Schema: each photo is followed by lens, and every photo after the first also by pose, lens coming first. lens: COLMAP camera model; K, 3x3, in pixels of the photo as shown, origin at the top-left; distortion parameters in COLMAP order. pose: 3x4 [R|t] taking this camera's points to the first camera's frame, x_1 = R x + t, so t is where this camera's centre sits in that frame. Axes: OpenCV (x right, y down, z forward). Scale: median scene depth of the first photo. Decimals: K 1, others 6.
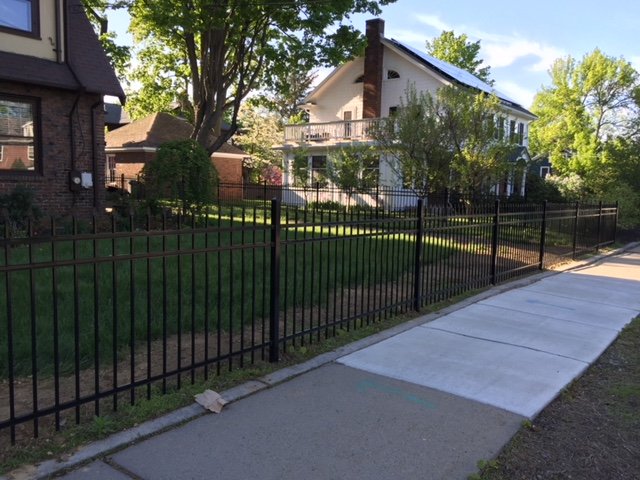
lens RADIAL K [[533.7, 0, 318.9], [0, 533.7, 237.7], [0, 0, 1]] dist [-0.002948, -0.011046]
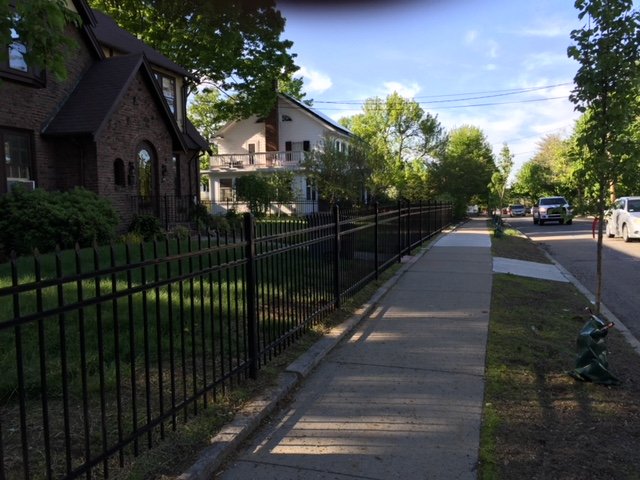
lens RADIAL K [[533.7, 0, 320.8], [0, 533.7, 240.9], [0, 0, 1]] dist [-0.002948, -0.011046]
pose [[0.929135, -0.061642, 0.364566, -0.167630], [0.068766, 0.997611, -0.006579, 0.014209], [-0.363289, 0.031182, 0.931154, -0.172292]]
